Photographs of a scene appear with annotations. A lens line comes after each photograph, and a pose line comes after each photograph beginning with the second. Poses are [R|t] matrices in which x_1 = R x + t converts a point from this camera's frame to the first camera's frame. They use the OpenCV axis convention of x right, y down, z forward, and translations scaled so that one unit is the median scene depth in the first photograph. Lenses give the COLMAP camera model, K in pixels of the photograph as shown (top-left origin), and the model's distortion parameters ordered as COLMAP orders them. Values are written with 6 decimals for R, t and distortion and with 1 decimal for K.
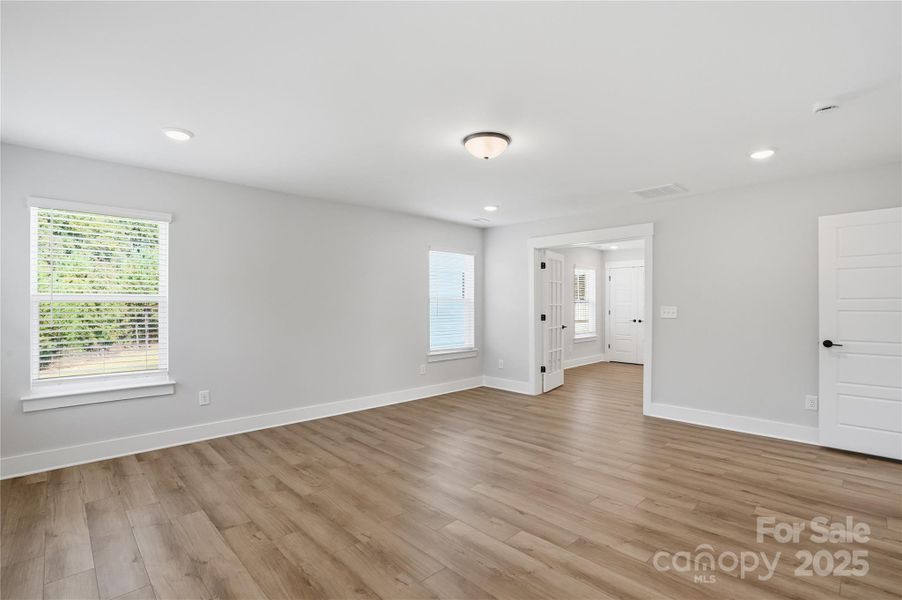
lens RADIAL K [[422.6, 0, 455.6], [0, 422.6, 305.5], [0, 0, 1]] dist [-0.064137, 0.026102]
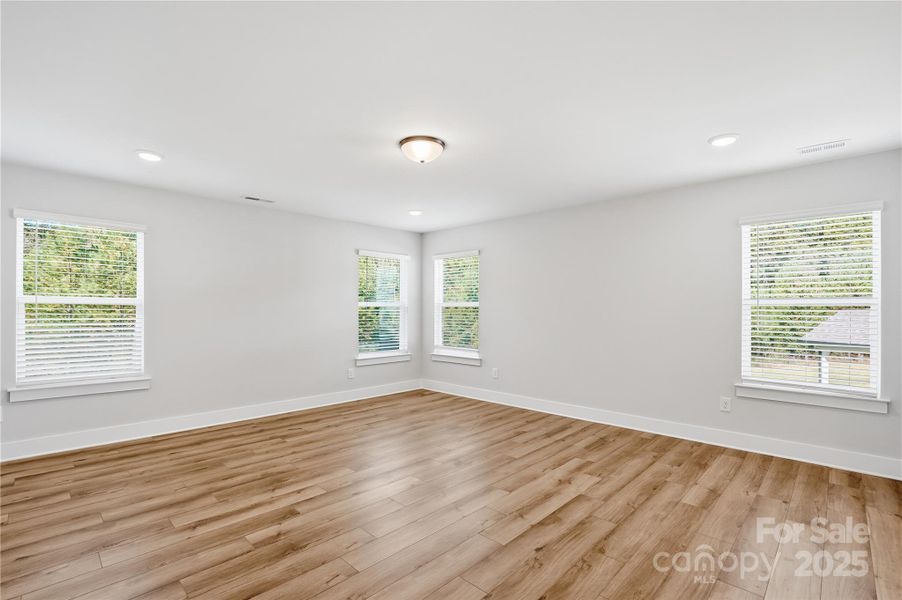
lens RADIAL K [[422.6, 0, 455.6], [0, 422.6, 305.5], [0, 0, 1]] dist [-0.064137, 0.026102]
pose [[0.037949, -0.003102, -0.999275, 0.804928], [-0.003460, 0.999989, -0.003235, -0.006247], [0.999274, 0.003580, 0.037938, 0.759965]]
